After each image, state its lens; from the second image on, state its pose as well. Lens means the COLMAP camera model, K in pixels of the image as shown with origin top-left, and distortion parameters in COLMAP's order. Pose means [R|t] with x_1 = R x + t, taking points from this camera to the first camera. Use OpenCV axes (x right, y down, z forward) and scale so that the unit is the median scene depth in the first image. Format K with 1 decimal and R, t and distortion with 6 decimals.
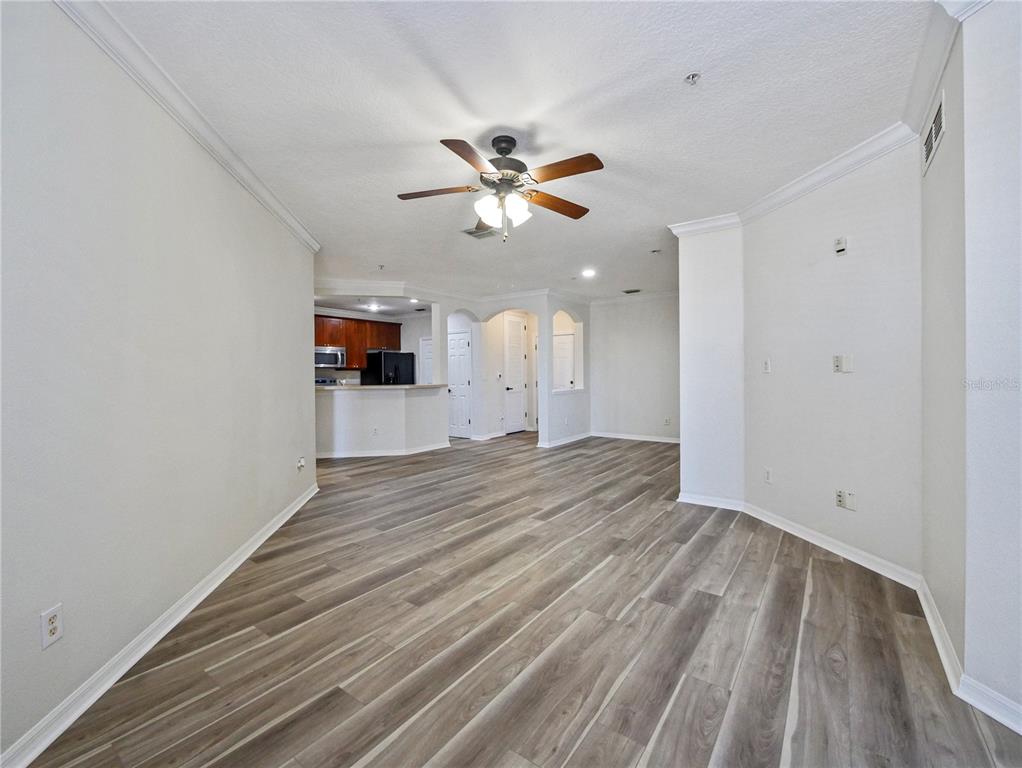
lens RADIAL K [[449.4, 0, 511.0], [0, 449.4, 384.0], [0, 0, 1]] dist [0.000669, 0.000007]
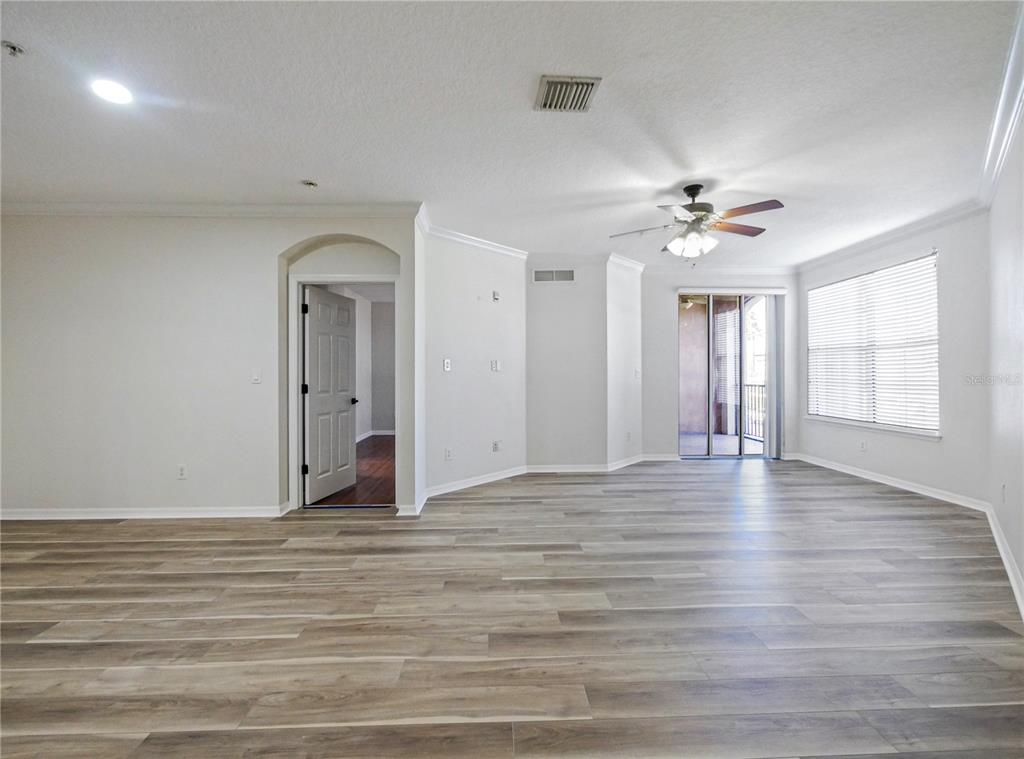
lens RADIAL K [[459.1, 0, 507.1], [0, 459.1, 377.0], [0, 0, 1]] dist [-0.002744, -0.000310]
pose [[-0.617069, 0.003136, 0.786903, -0.483705], [0.024740, 0.999575, 0.015417, -0.021543], [-0.786520, 0.028982, -0.616884, 1.515711]]
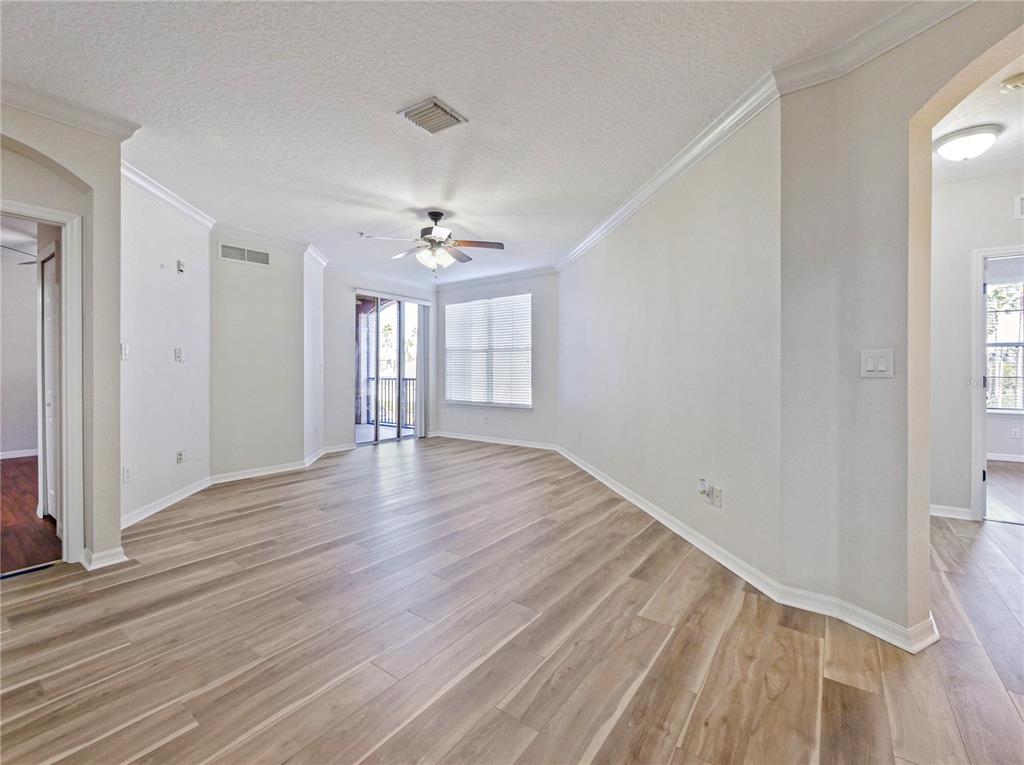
lens RADIAL K [[452.0, 0, 510.6], [0, 452.0, 373.2], [0, 0, 1]] dist [-0.002503, -0.000589]
pose [[-0.999983, 0.004015, -0.004213, -0.178561], [0.003904, 0.999655, 0.025959, -0.016653], [0.004316, 0.025942, -0.999654, 1.748464]]
